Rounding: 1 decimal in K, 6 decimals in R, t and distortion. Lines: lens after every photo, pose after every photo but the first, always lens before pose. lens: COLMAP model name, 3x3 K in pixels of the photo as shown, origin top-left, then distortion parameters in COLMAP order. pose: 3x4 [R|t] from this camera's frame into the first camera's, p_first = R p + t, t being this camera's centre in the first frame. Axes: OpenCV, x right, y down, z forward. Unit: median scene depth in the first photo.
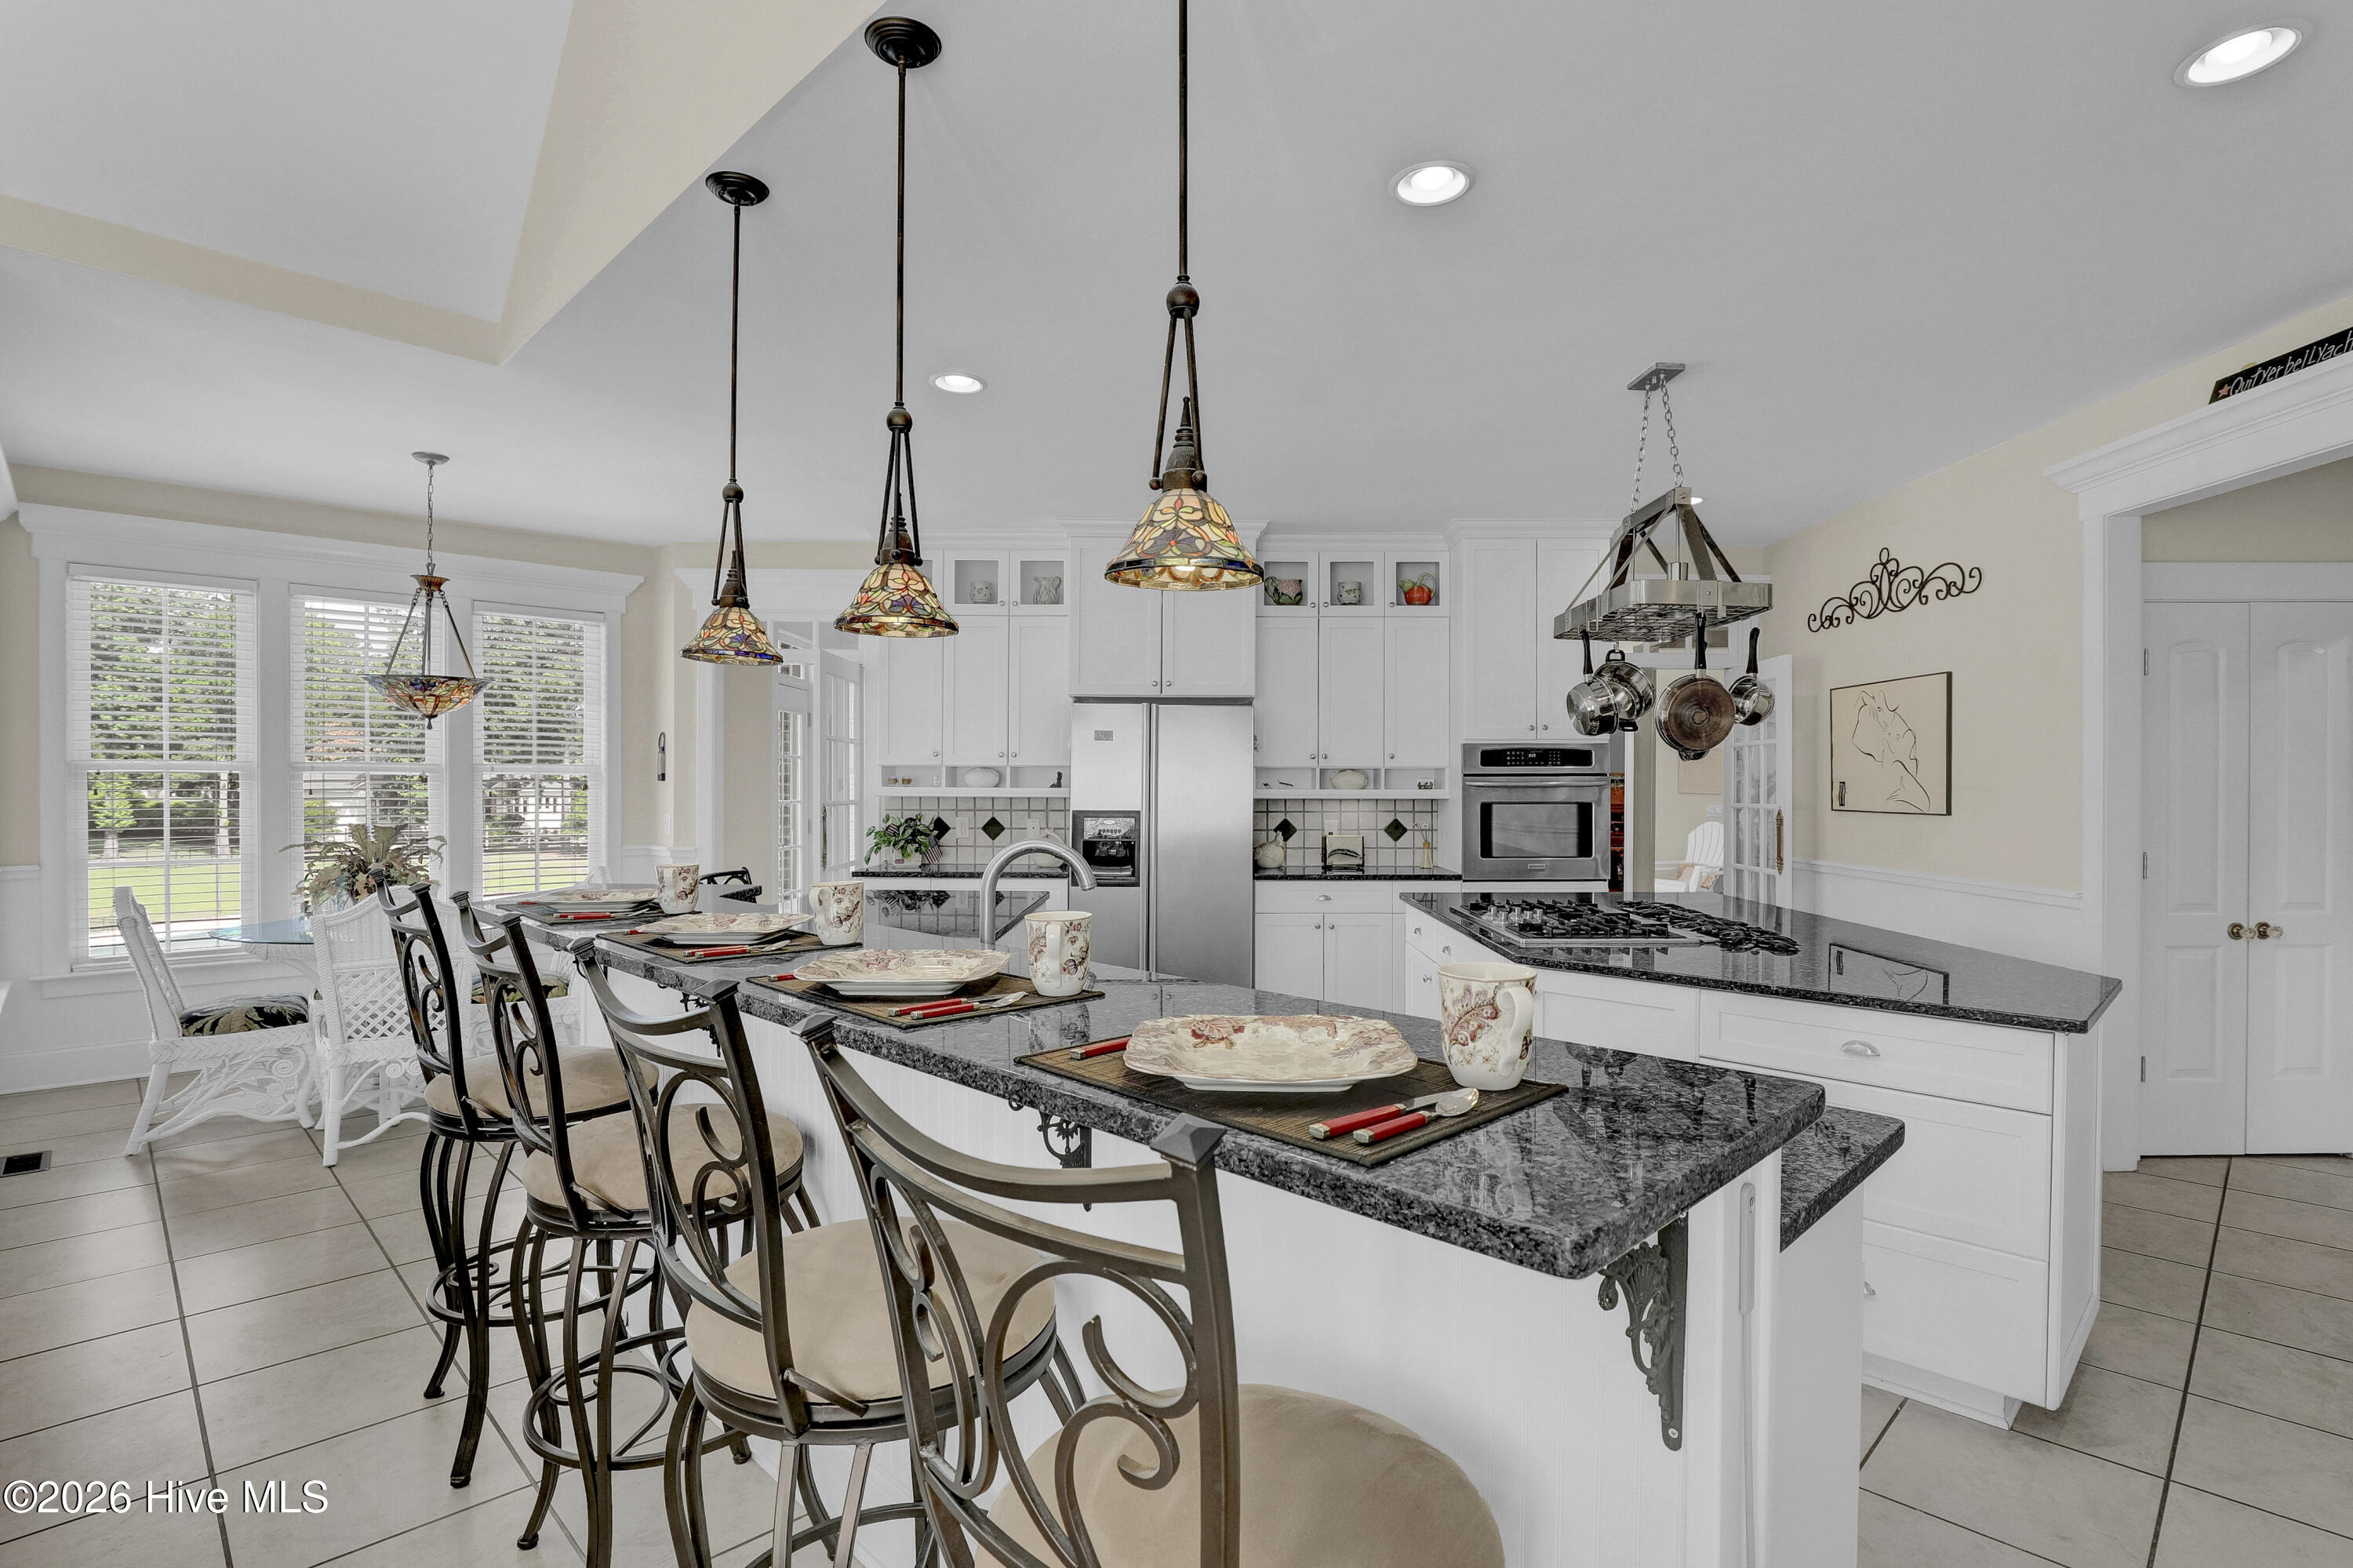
lens RADIAL K [[1127.1, 0, 1191.0], [0, 1127.1, 780.5], [0, 0, 1]] dist [-0.027151, -0.000704]
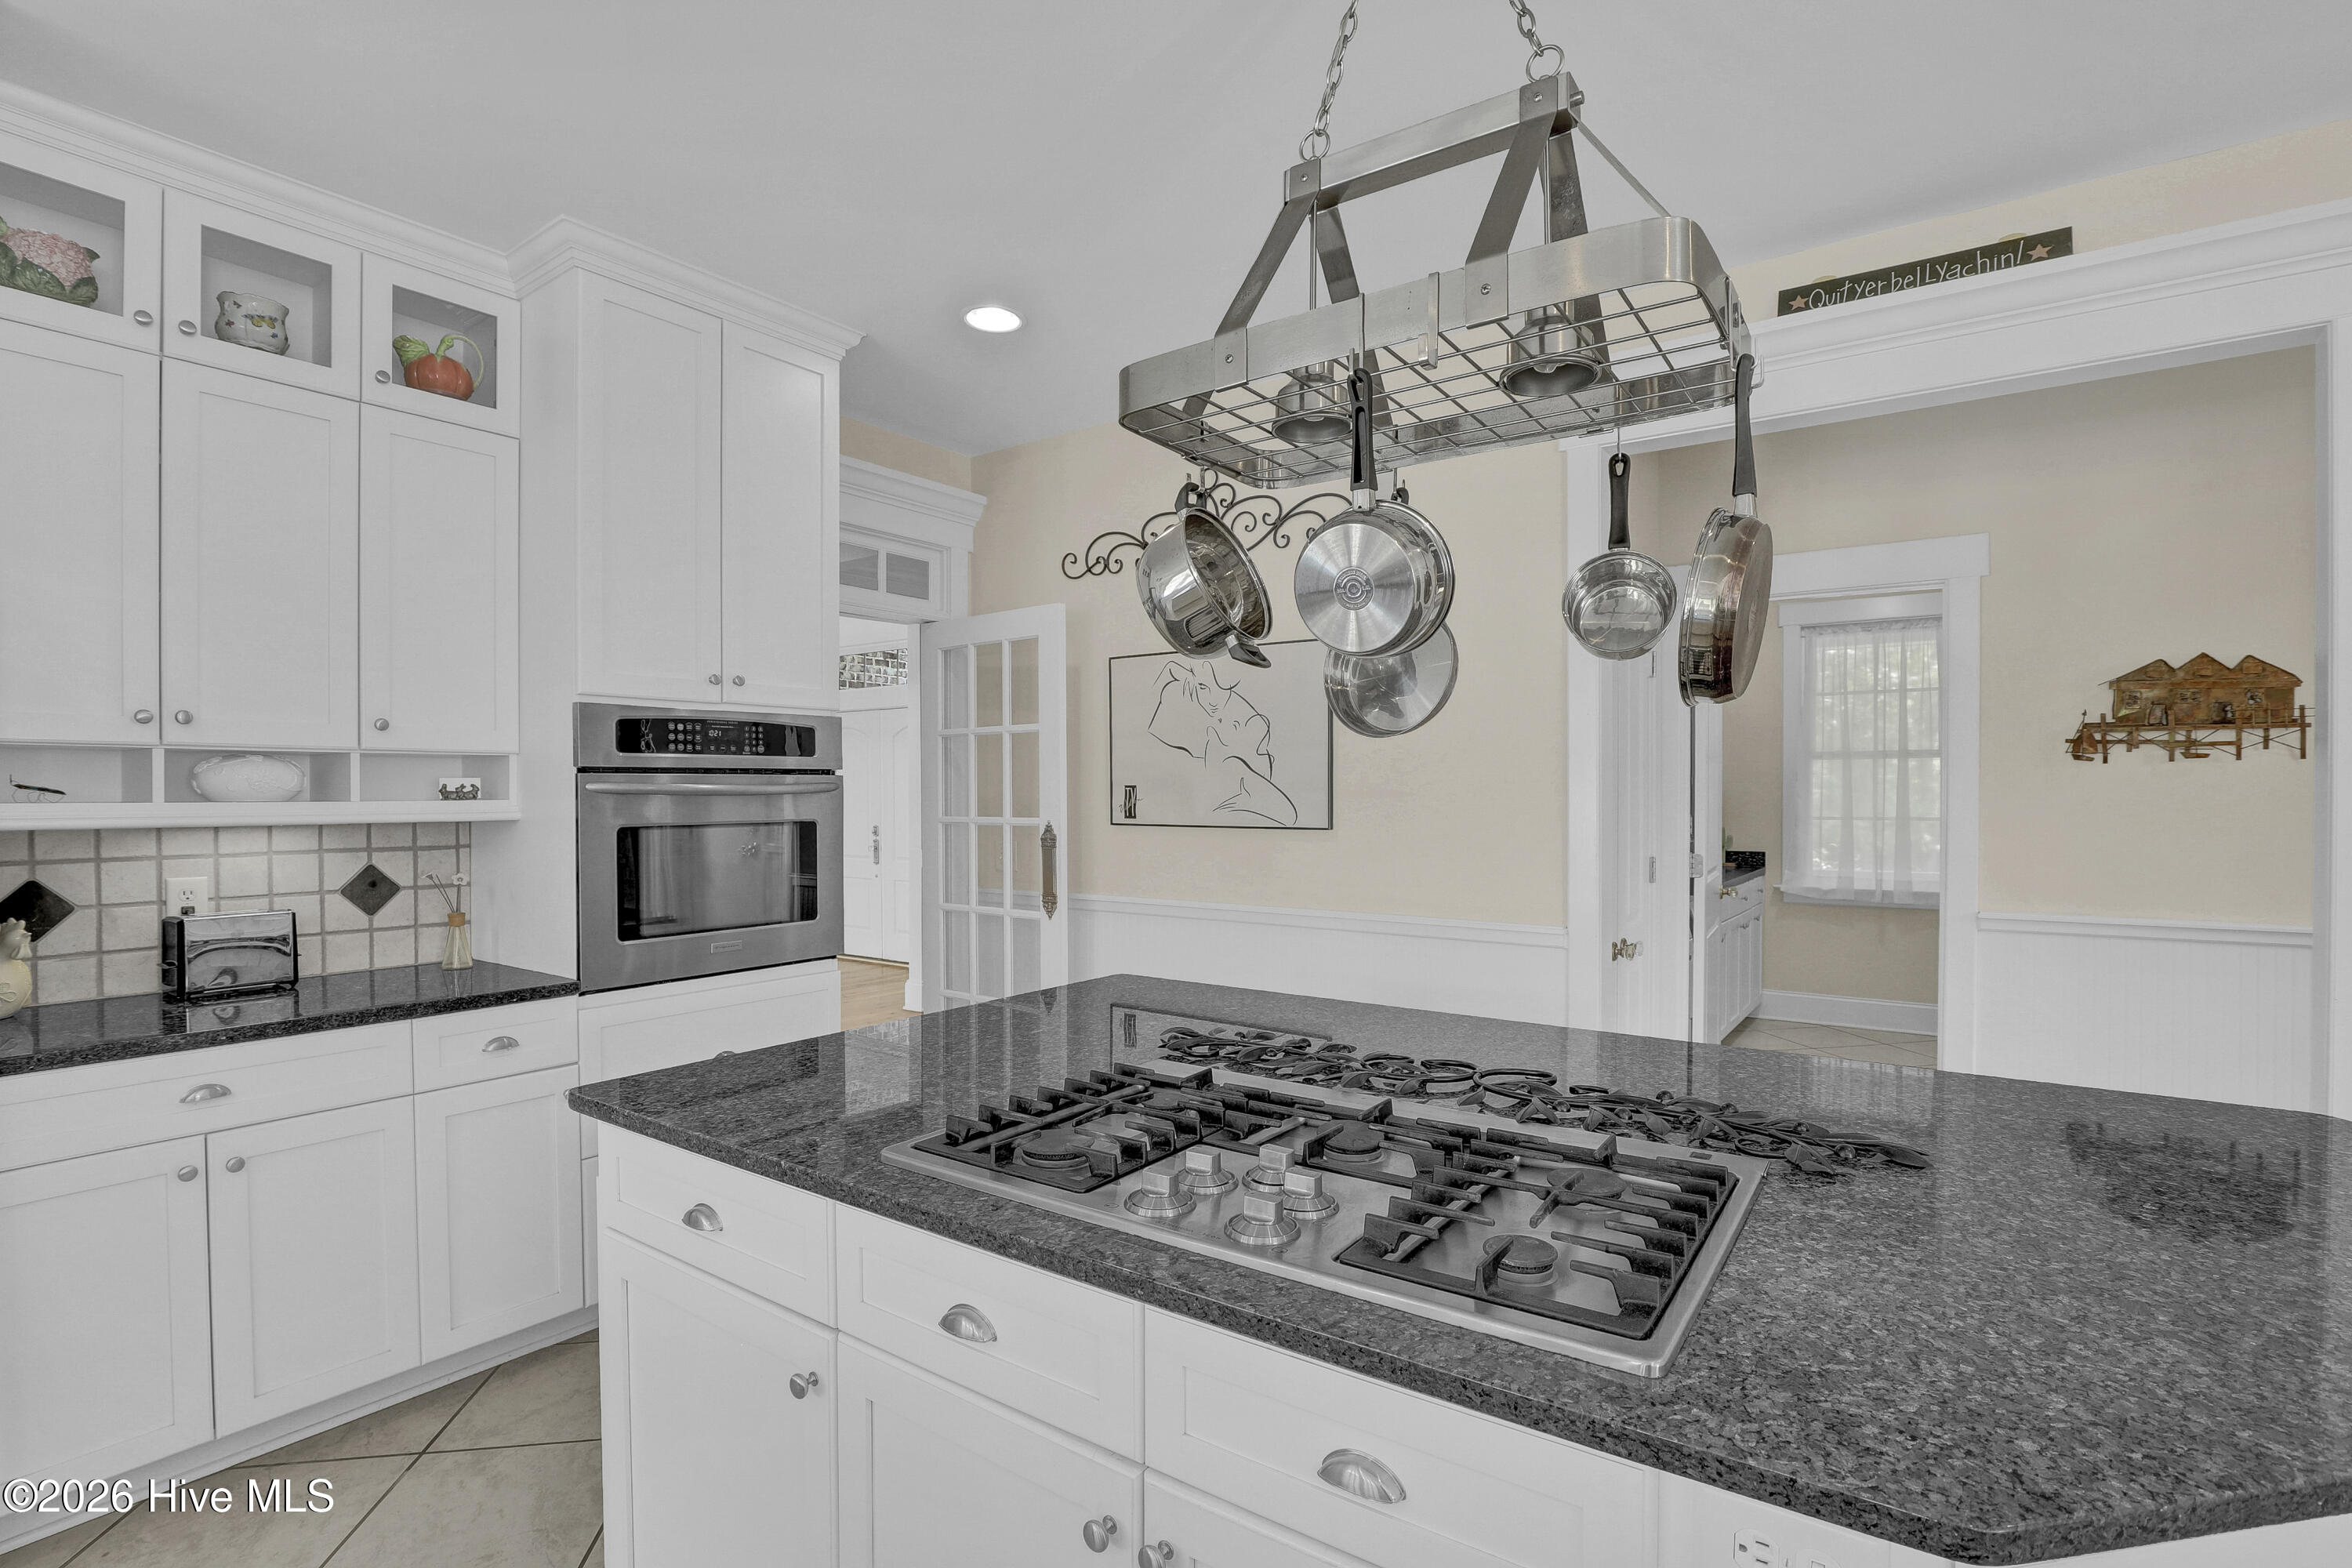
lens RADIAL K [[1103.4, 0, 1189.4], [0, 1103.4, 799.2], [0, 0, 1]] dist [-0.040895, 0.010999]
pose [[0.570753, -0.007469, 0.821088, 0.012717], [-0.001298, 0.999949, 0.009998, 0.002668], [-0.821121, -0.006772, 0.570714, 0.508213]]
